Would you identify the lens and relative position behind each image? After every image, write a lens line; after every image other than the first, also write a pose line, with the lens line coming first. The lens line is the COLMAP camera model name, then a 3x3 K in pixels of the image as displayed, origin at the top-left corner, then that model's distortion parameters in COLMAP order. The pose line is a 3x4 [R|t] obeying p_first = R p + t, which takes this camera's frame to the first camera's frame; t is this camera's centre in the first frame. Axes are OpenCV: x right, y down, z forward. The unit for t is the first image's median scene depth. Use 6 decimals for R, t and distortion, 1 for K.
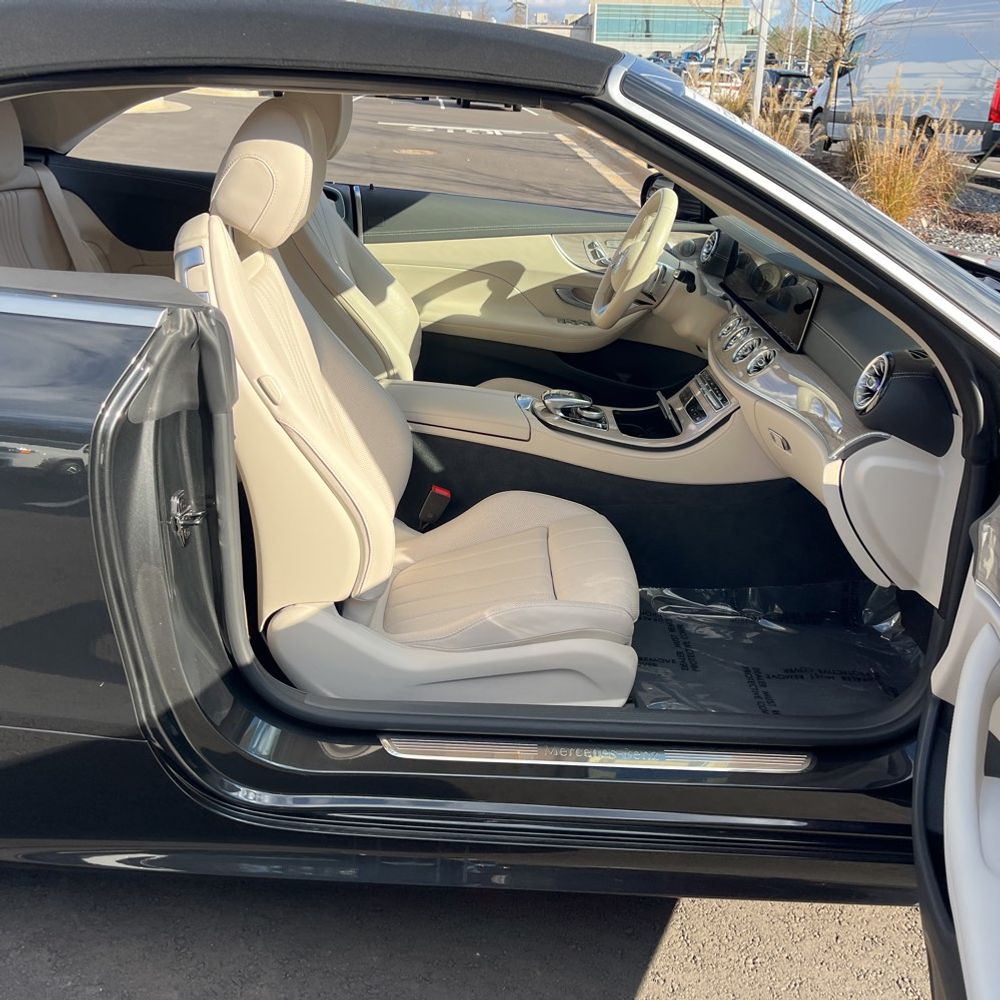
lens RADIAL K [[1027.7, 0, 502.3], [0, 1027.7, 499.3], [0, 0, 1]] dist [0.003379, 0.000000]
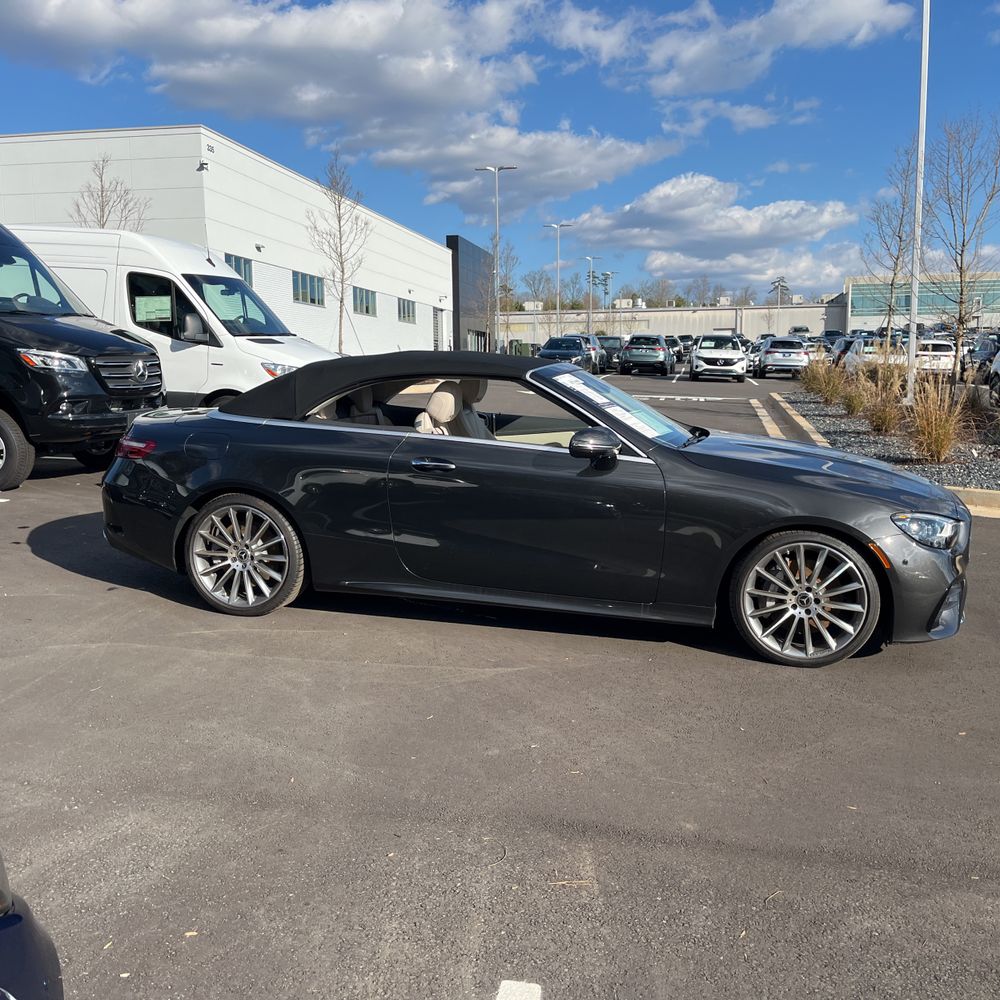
lens RADIAL K [[1012.4, 0, 494.7], [0, 1012.4, 496.7], [0, 0, 1]] dist [0.015210, 0.000000]
pose [[0.967120, -0.001561, -0.254316, 0.483249], [-0.062083, 0.968279, -0.242035, 0.482168], [0.246627, 0.249866, 0.936345, -1.240867]]
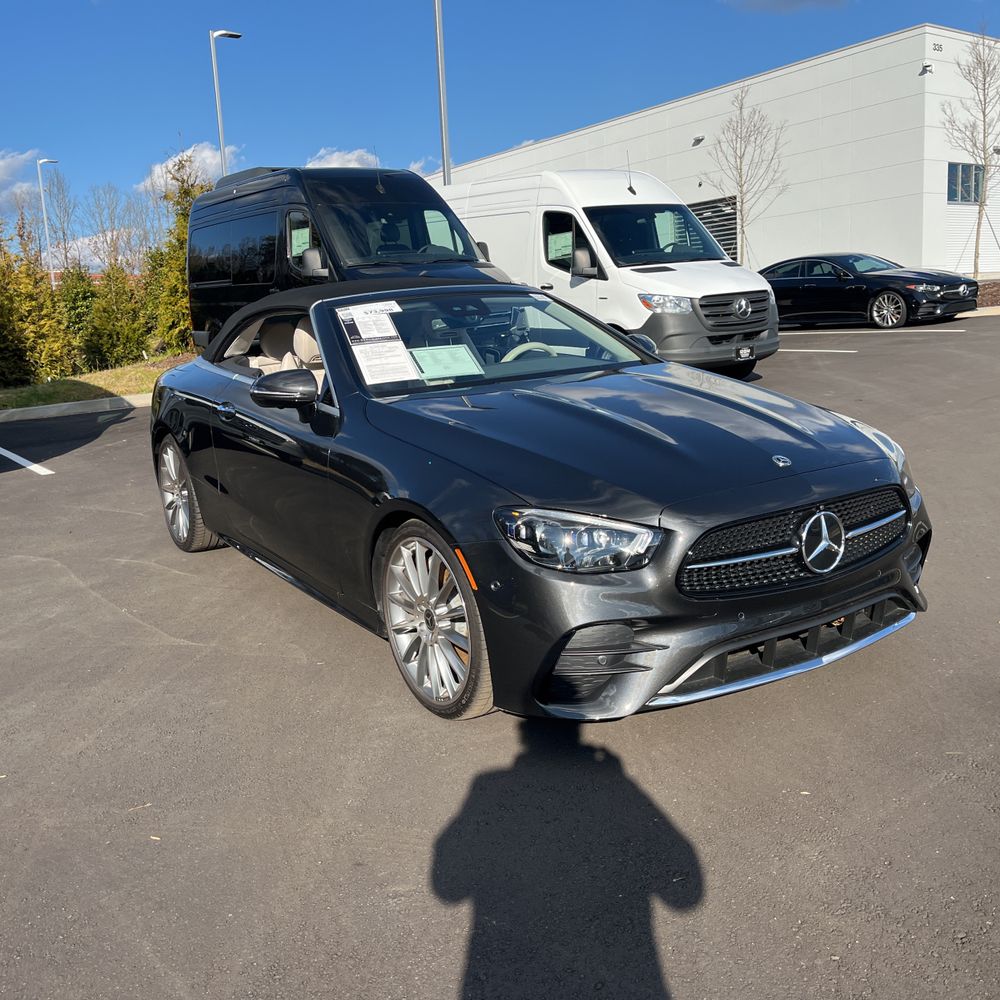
lens RADIAL K [[1012.4, 0, 520.3], [0, 1012.4, 491.1], [0, 0, 1]] dist [0.015210, 0.000000]
pose [[0.514267, 0.079620, -0.853926, 1.645308], [-0.243294, 0.968321, -0.056235, 0.084214], [0.822397, 0.236675, 0.517347, 0.025234]]
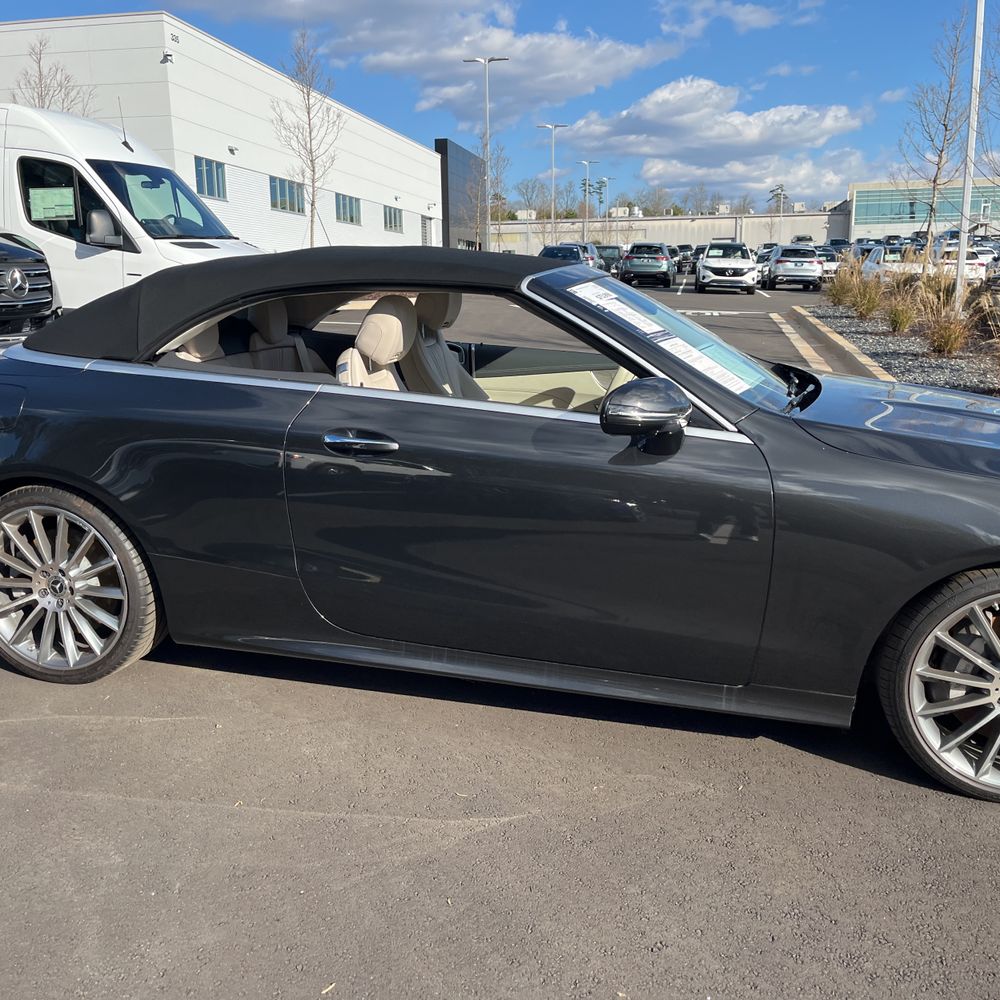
lens RADIAL K [[1012.4, 0, 469.6], [0, 1012.4, 485.6], [0, 0, 1]] dist [0.015210, 0.000000]
pose [[0.962319, 0.016220, -0.271438, 0.301546], [-0.064382, 0.983428, -0.169485, 0.198312], [0.264191, 0.180574, 0.947415, -0.512252]]
